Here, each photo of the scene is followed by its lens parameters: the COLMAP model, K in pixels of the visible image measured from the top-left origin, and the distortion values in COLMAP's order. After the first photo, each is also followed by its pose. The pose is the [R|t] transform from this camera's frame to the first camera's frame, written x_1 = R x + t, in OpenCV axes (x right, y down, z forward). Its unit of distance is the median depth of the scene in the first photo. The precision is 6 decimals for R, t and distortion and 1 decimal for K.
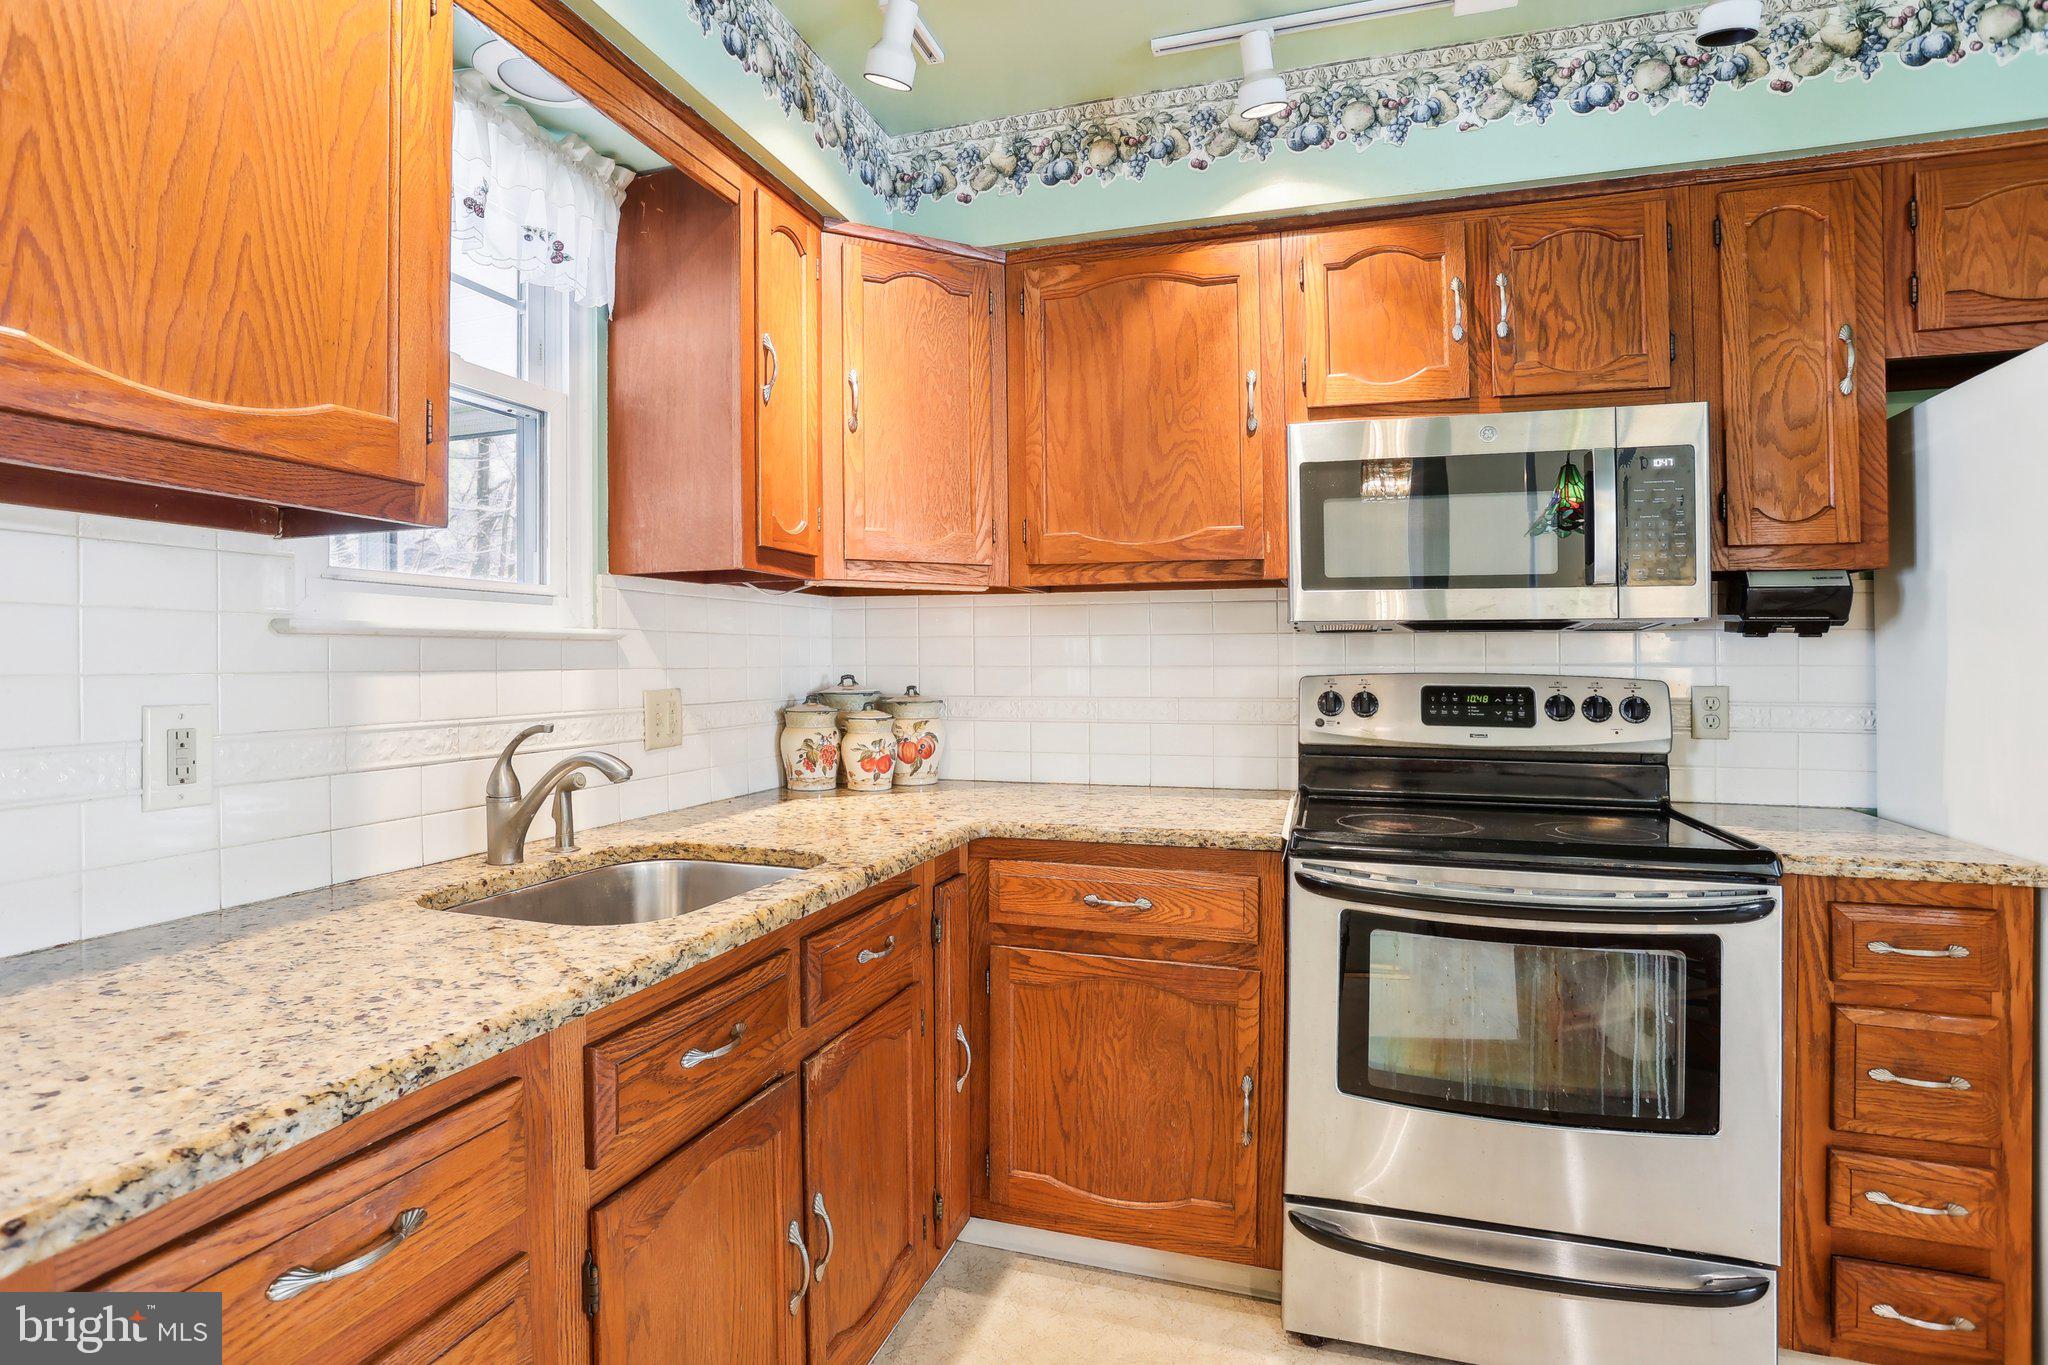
lens RADIAL K [[1062.6, 0, 983.7], [0, 1062.6, 637.4], [0, 0, 1]] dist [-0.060659, 0.023406]
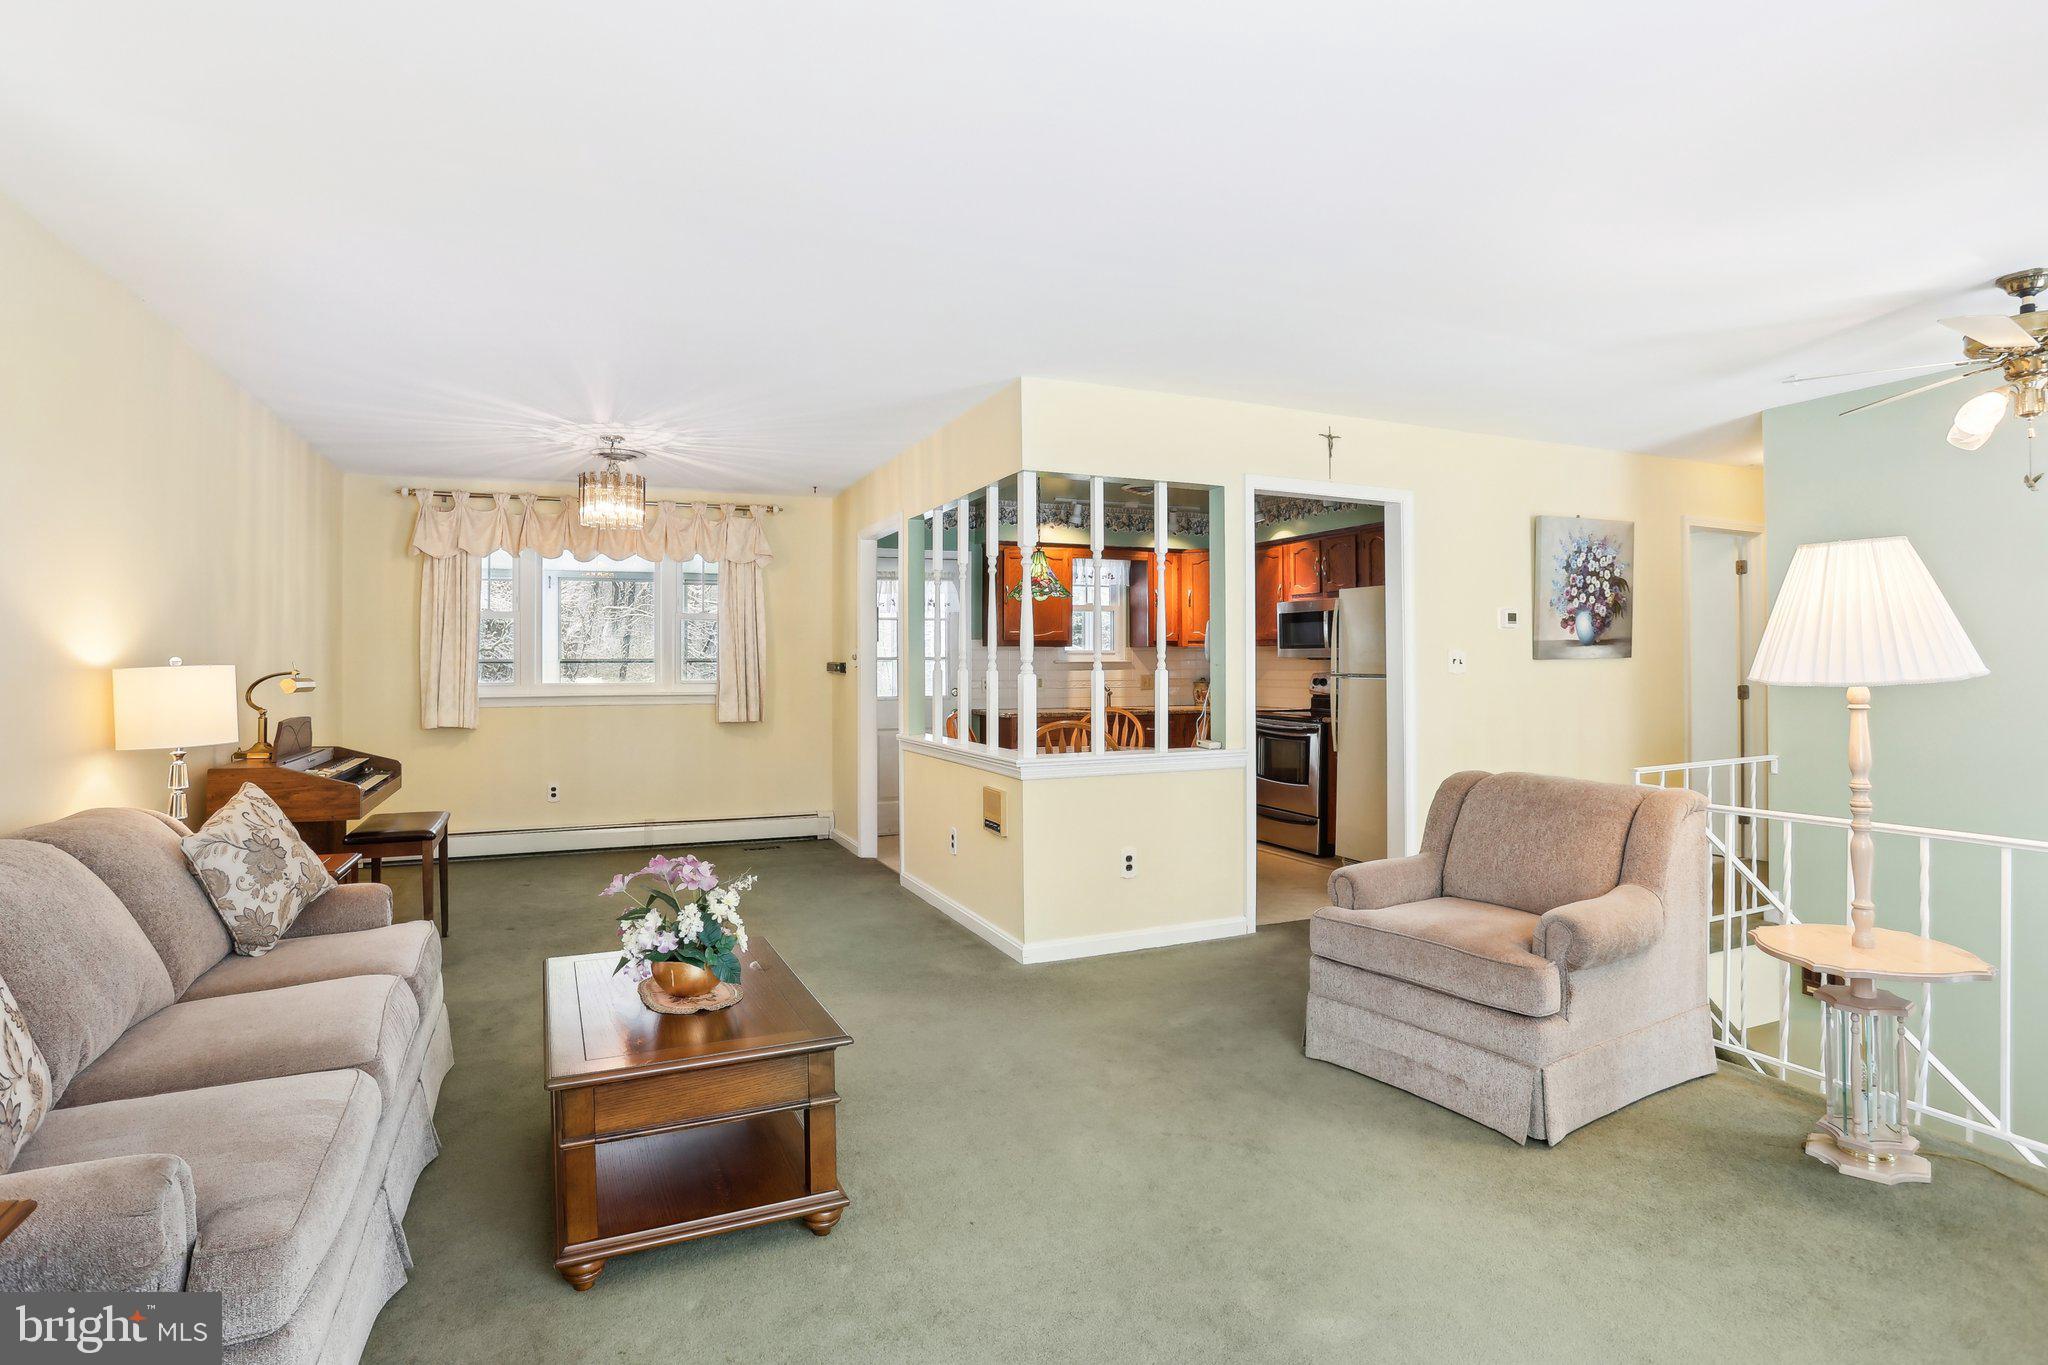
lens RADIAL K [[1062.6, 0, 1009.2], [0, 1062.6, 625.0], [0, 0, 1]] dist [-0.060659, 0.023406]
pose [[0.665225, -0.026535, -0.746171, 2.490297], [0.016660, 0.999647, -0.020696, -0.070284], [0.746457, 0.001336, 0.665432, -2.199024]]
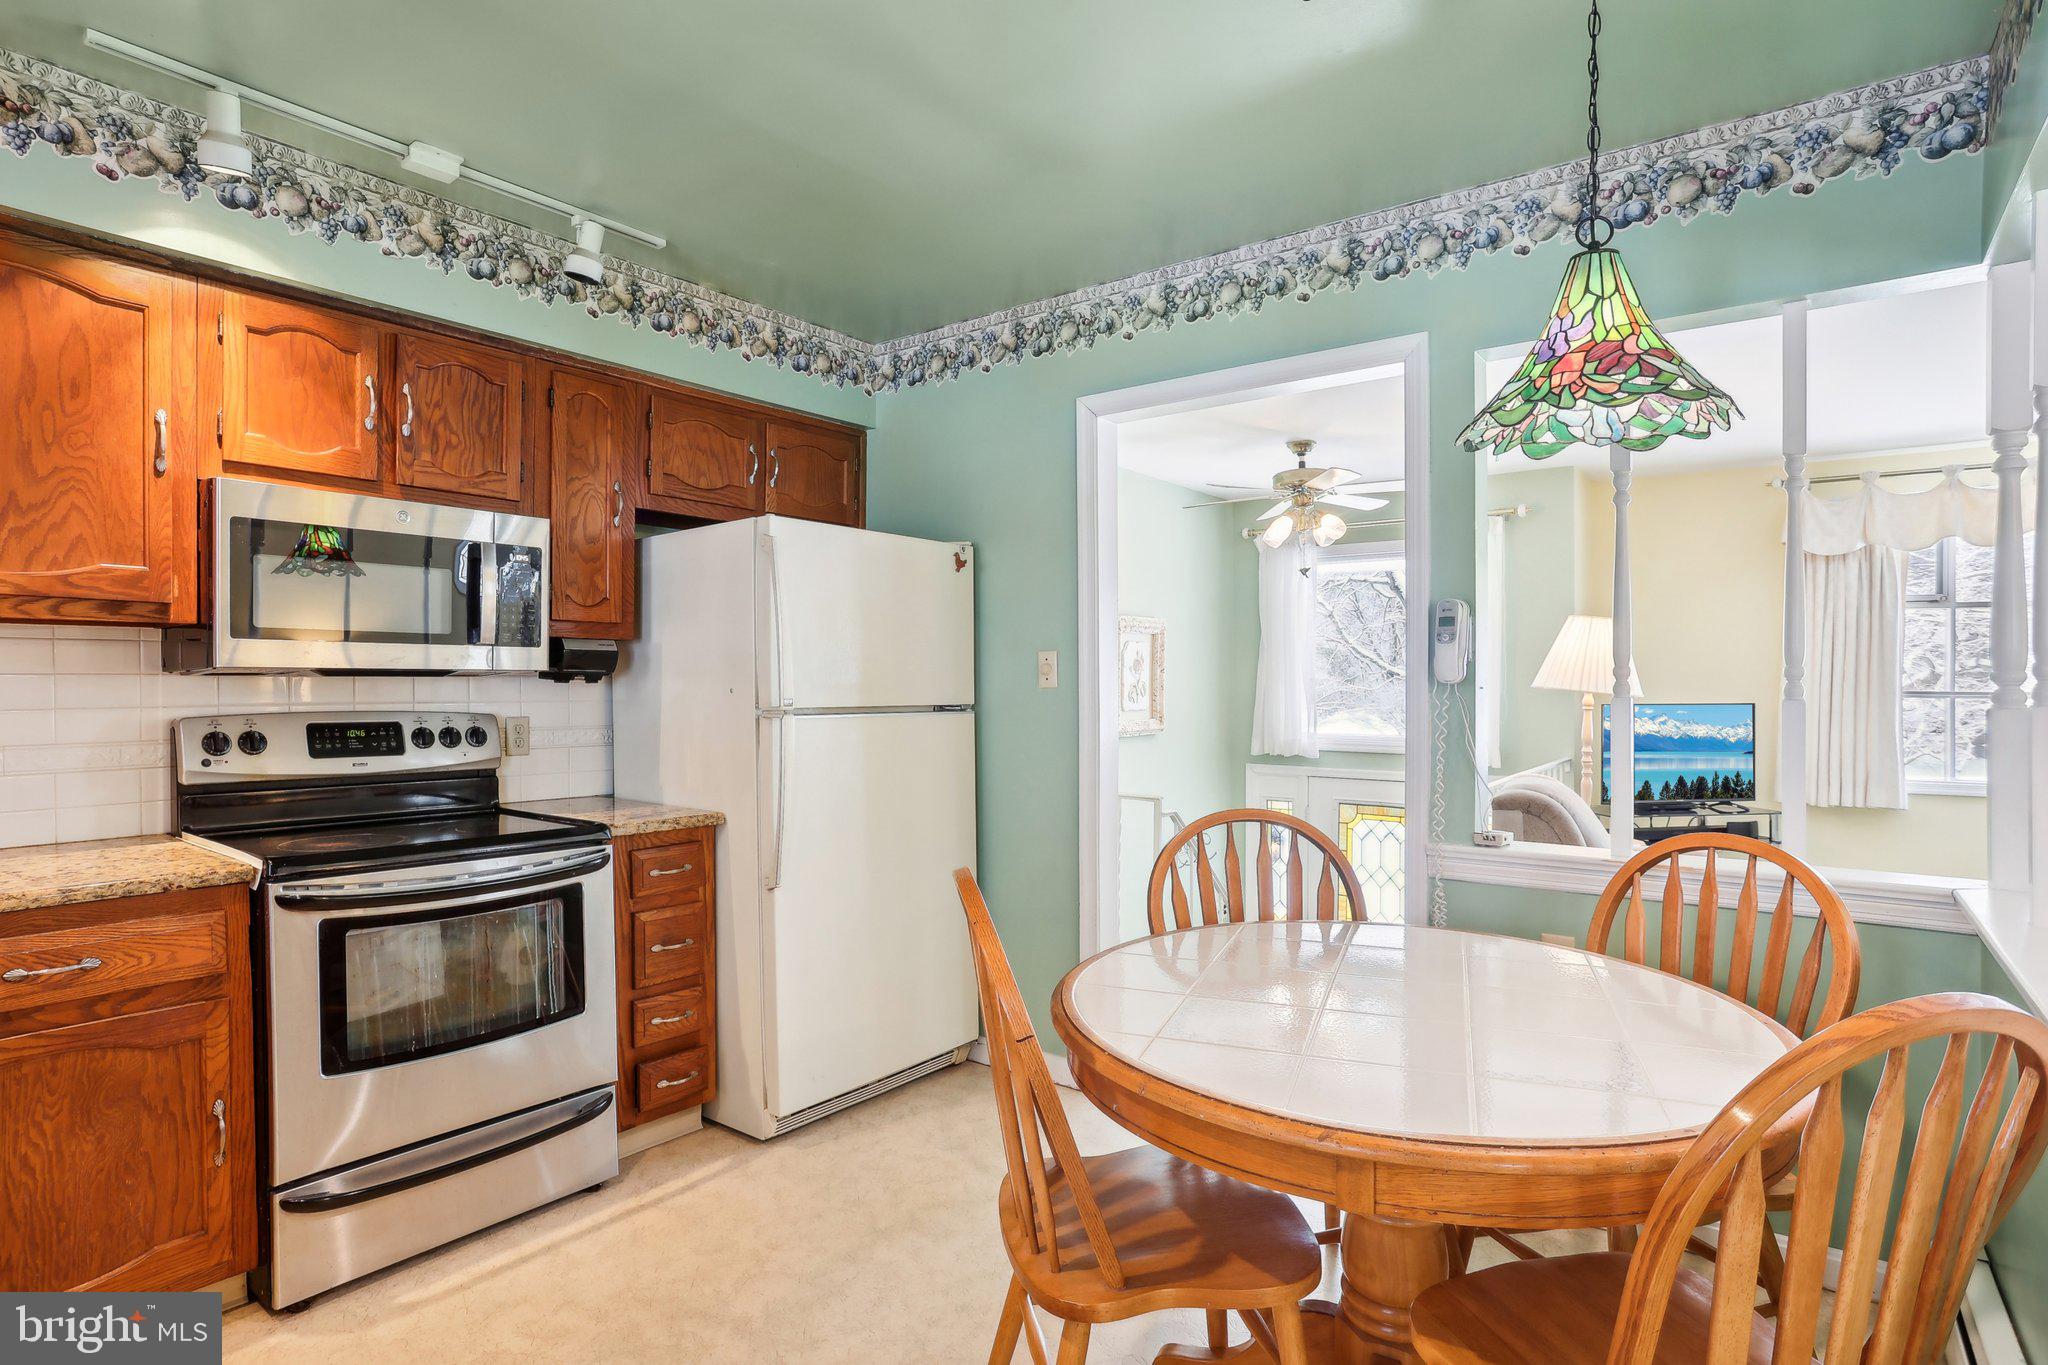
lens RADIAL K [[1062.6, 0, 983.3], [0, 1062.6, 710.0], [0, 0, 1]] dist [-0.060659, 0.023406]
pose [[0.344686, -0.022972, 0.938437, -0.435474], [-0.020583, 0.999275, 0.032021, -0.021902], [-0.938492, -0.030353, 0.343963, -0.064212]]
